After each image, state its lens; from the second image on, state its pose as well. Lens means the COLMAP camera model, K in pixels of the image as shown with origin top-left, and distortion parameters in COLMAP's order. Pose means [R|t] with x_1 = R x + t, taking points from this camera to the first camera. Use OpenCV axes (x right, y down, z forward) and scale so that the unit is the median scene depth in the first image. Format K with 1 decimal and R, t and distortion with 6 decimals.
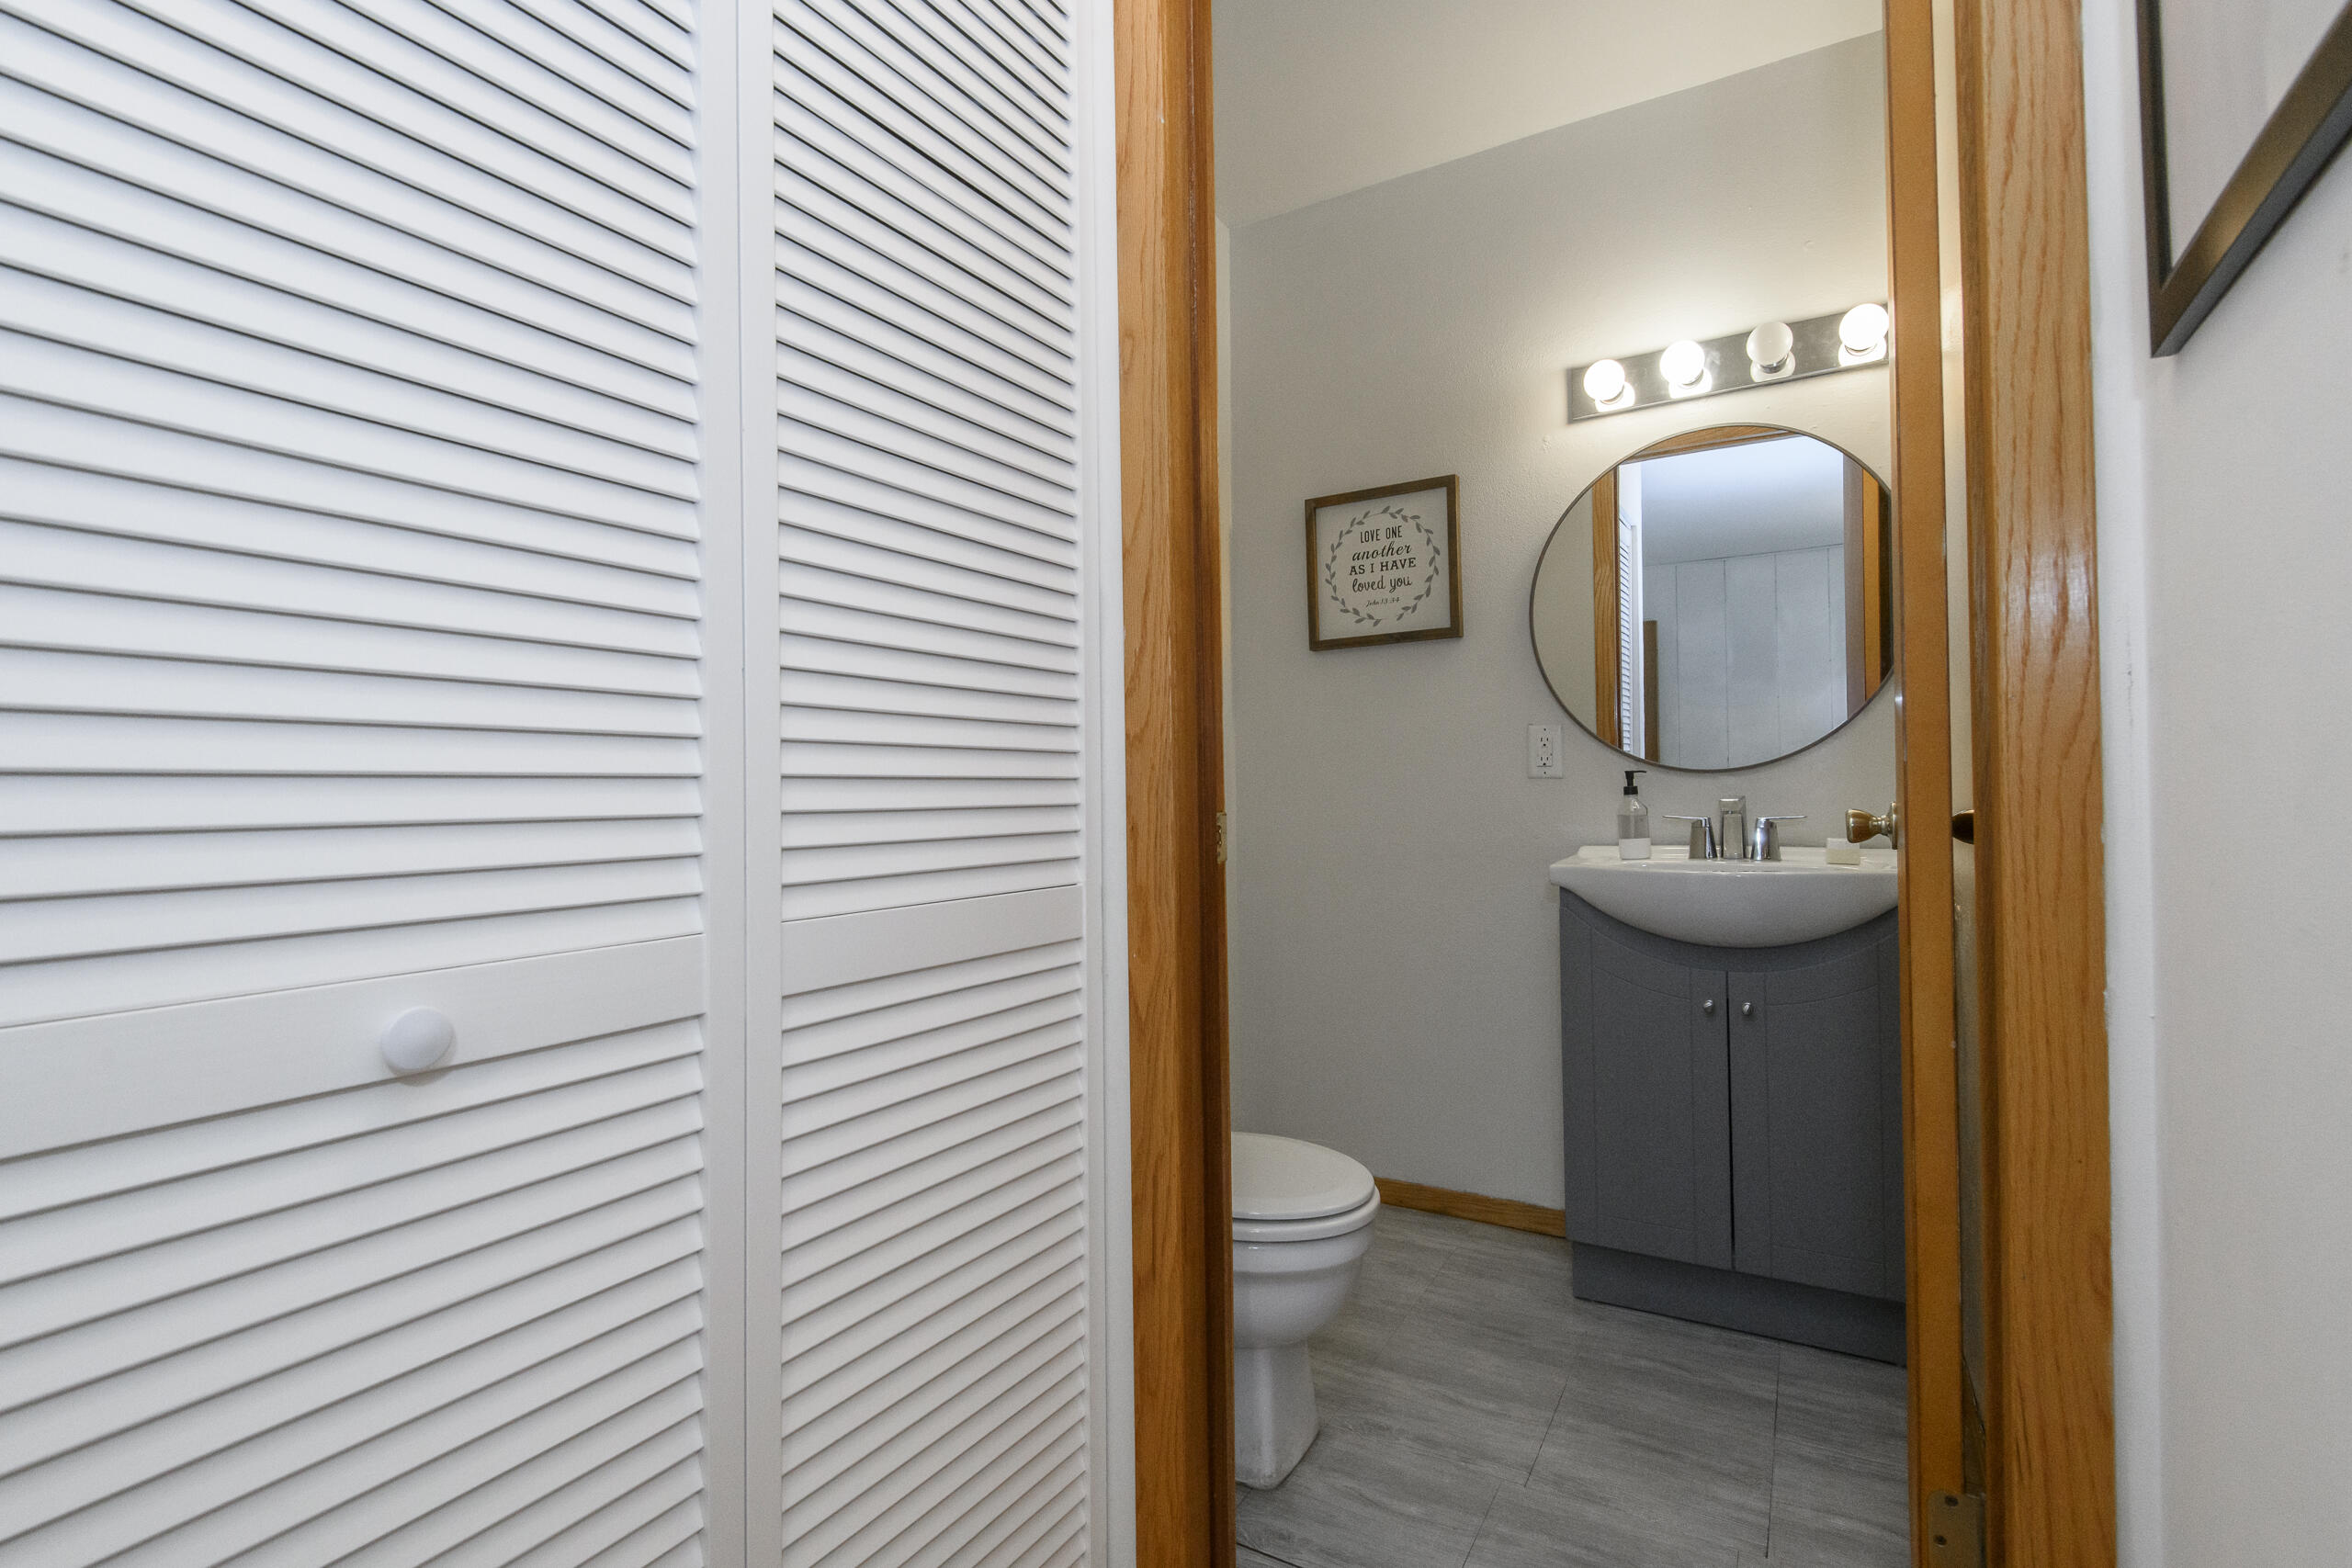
lens RADIAL K [[1075.3, 0, 1174.7], [0, 1075.3, 781.3], [0, 0, 1]] dist [0.040669, -0.029223]
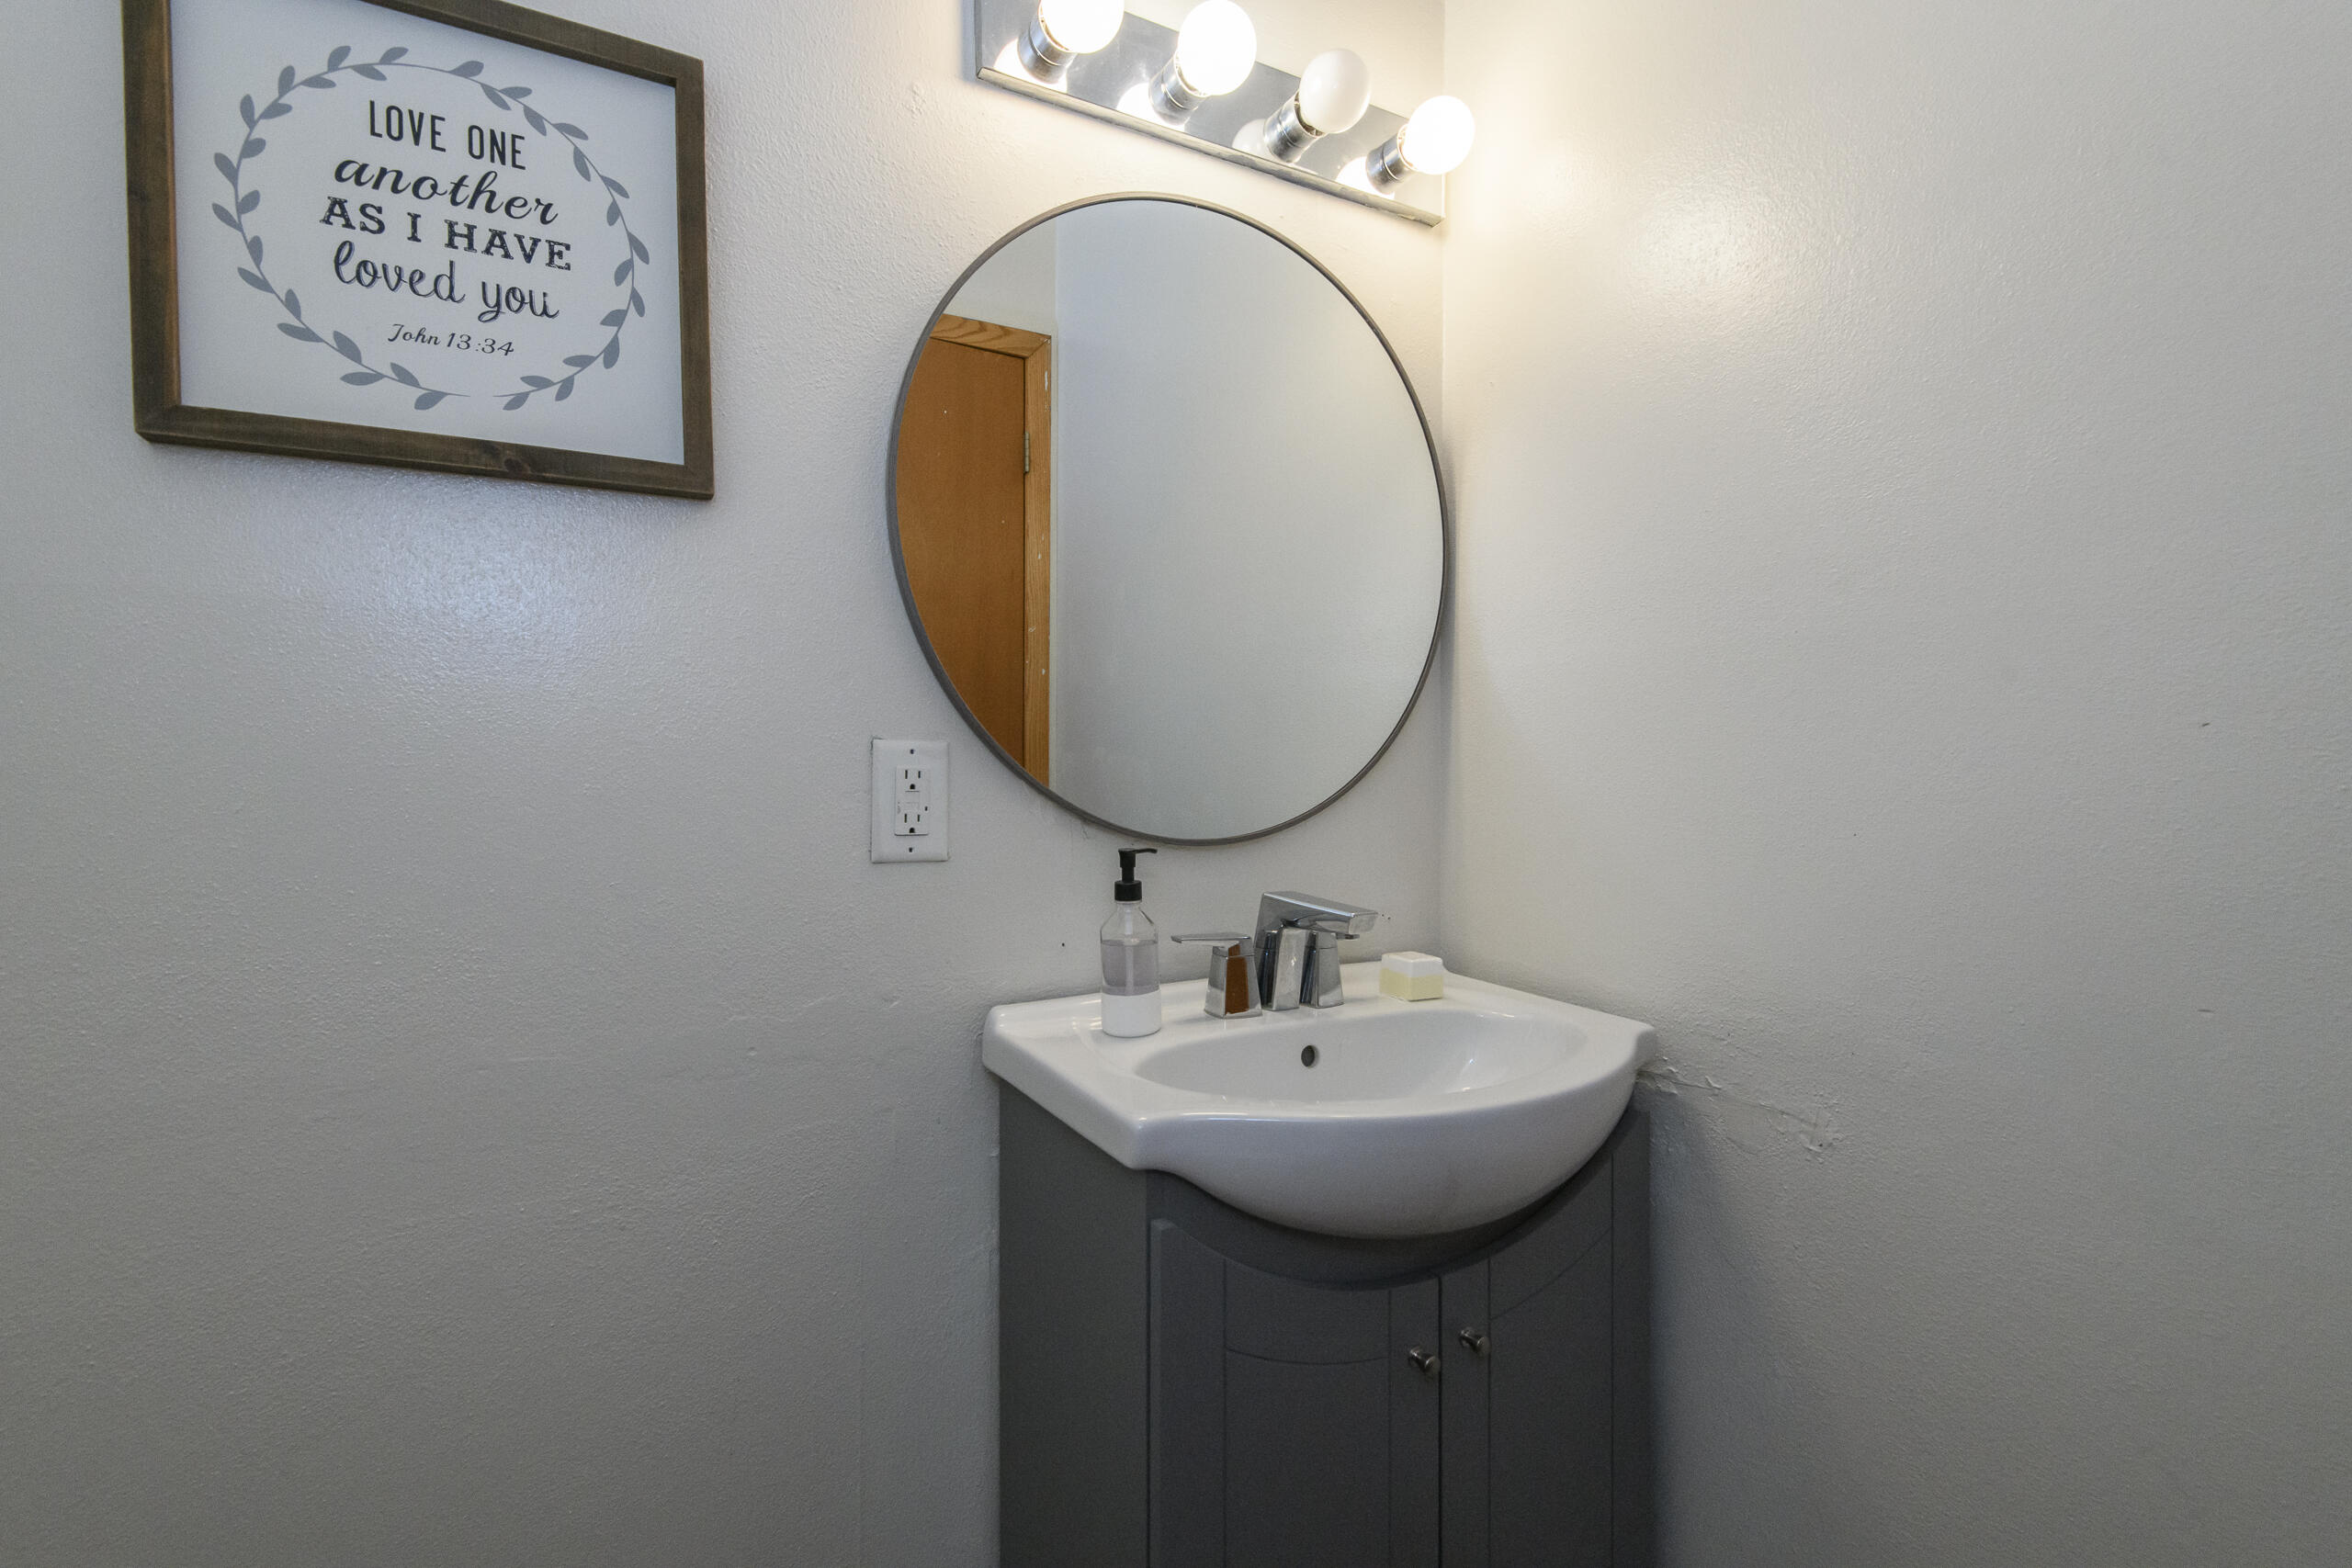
lens RADIAL K [[1069.1, 0, 1176.0], [0, 1069.1, 784.0], [0, 0, 1]] dist [-0.001049, -0.006201]
pose [[0.479255, -0.000829, 0.877675, 0.012256], [-0.015253, 0.999841, 0.009273, -0.037517], [-0.877543, -0.017831, 0.479166, 0.652206]]
